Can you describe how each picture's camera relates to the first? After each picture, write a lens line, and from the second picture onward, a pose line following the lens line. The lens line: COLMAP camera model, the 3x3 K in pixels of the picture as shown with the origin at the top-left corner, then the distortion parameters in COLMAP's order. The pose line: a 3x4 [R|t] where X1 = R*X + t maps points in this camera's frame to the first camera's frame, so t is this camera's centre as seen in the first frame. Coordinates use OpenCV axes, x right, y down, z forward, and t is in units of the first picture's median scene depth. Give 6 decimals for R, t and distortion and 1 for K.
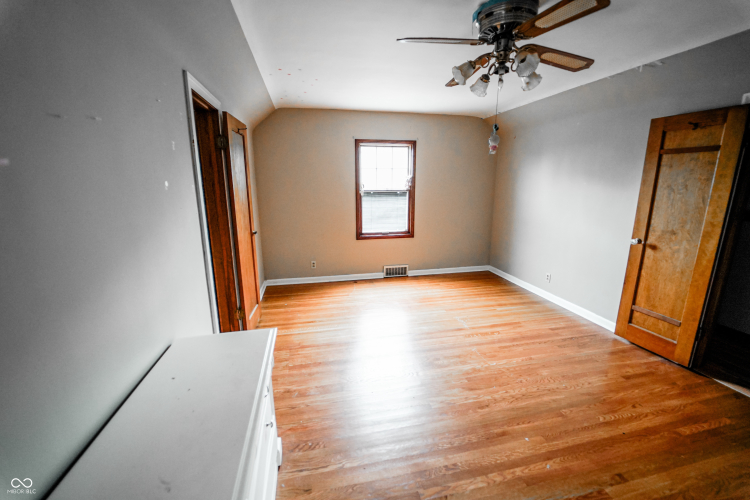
lens RADIAL K [[312.1, 0, 376.0], [0, 312.1, 249.3], [0, 0, 1]] dist [-0.005477, -0.000457]
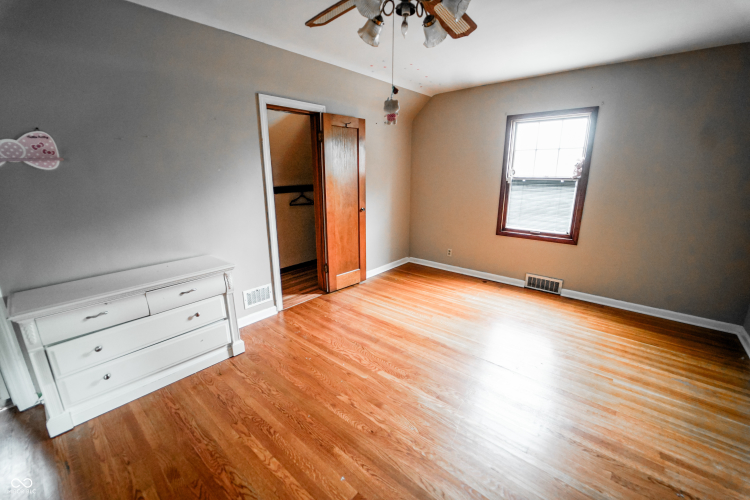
lens RADIAL K [[312.1, 0, 376.5], [0, 312.1, 251.2], [0, 0, 1]] dist [-0.005477, -0.000457]
pose [[0.602776, 0.201815, -0.771966, 0.420734], [-0.167863, 0.977907, 0.124582, -0.038708], [0.780054, 0.054489, 0.623335, 0.207872]]
